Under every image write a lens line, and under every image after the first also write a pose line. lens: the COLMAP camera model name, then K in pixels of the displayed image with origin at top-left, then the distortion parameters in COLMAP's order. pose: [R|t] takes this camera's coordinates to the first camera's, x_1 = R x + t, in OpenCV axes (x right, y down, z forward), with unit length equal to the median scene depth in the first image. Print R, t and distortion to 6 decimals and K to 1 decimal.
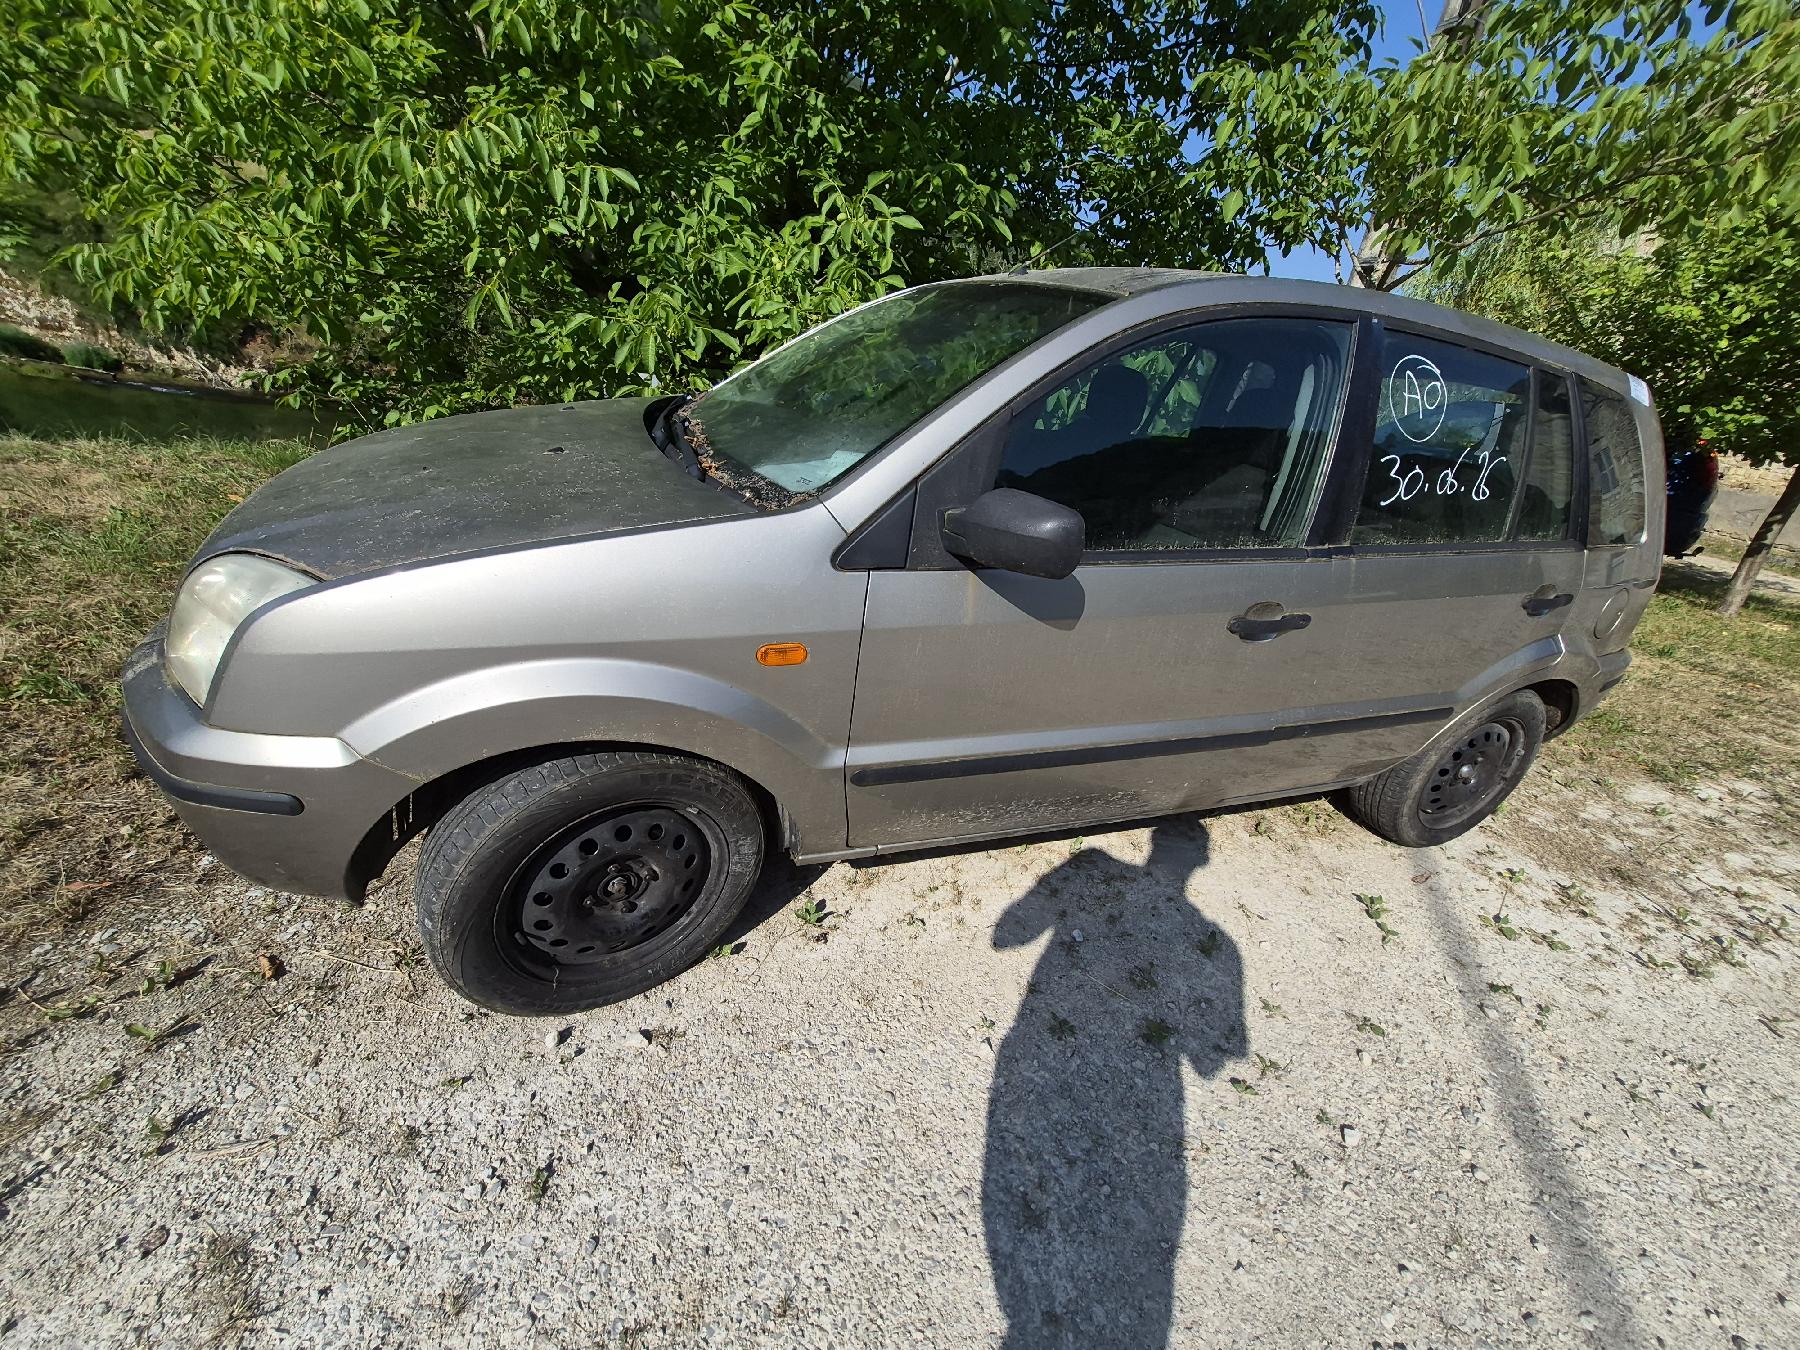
lens RADIAL K [[723.3, 0, 896.7], [0, 723.3, 672.3], [0, 0, 1]] dist [-0.002835, 0.000514]
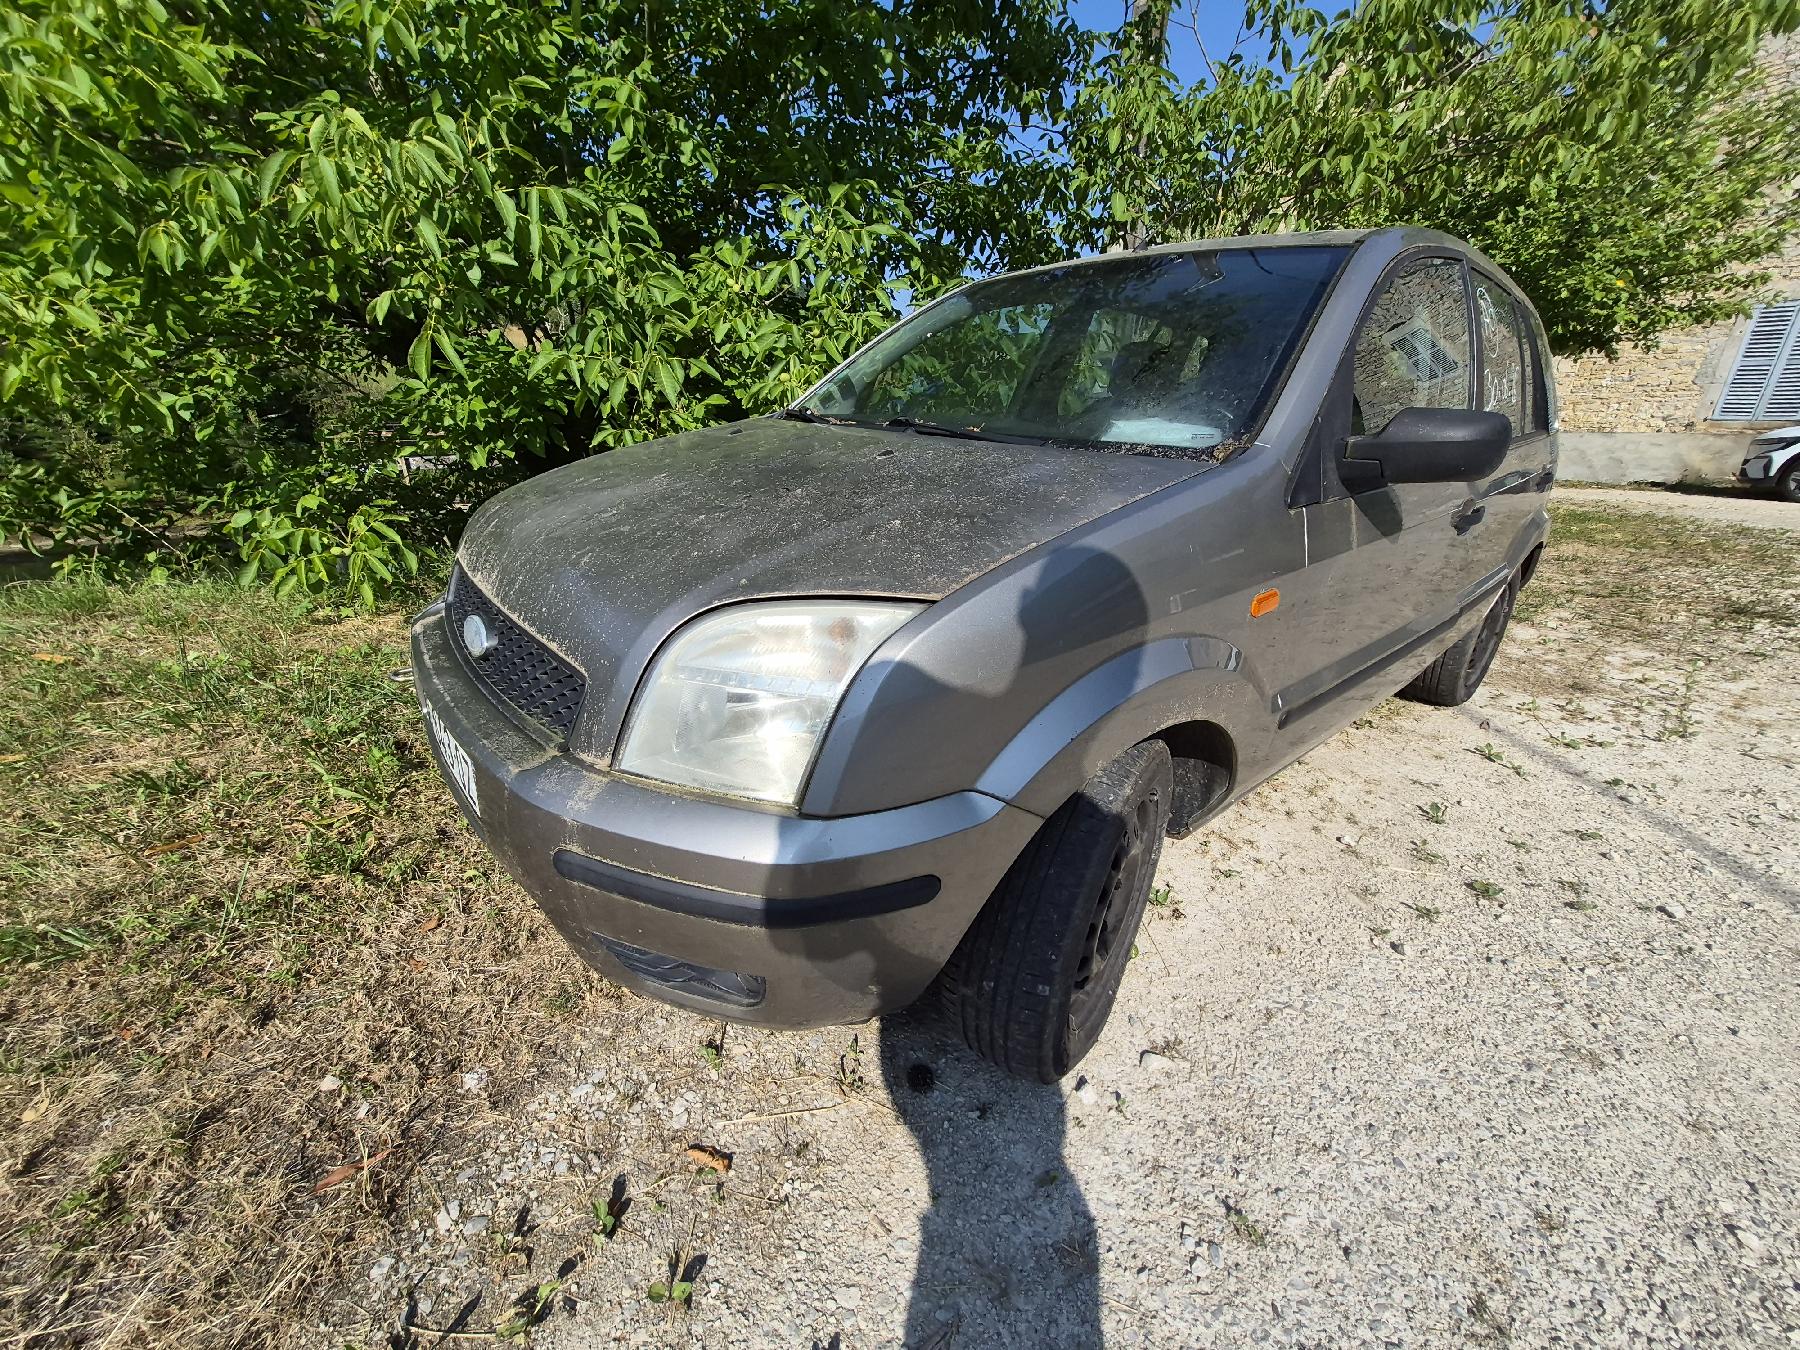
lens RADIAL K [[723.3, 0, 896.7], [0, 723.3, 672.3], [0, 0, 1]] dist [-0.002835, 0.000514]
pose [[0.931746, -0.226890, 0.283498, -0.538947], [0.238938, 0.971000, -0.008183, -0.025953], [-0.273420, 0.075363, 0.958938, 0.117739]]
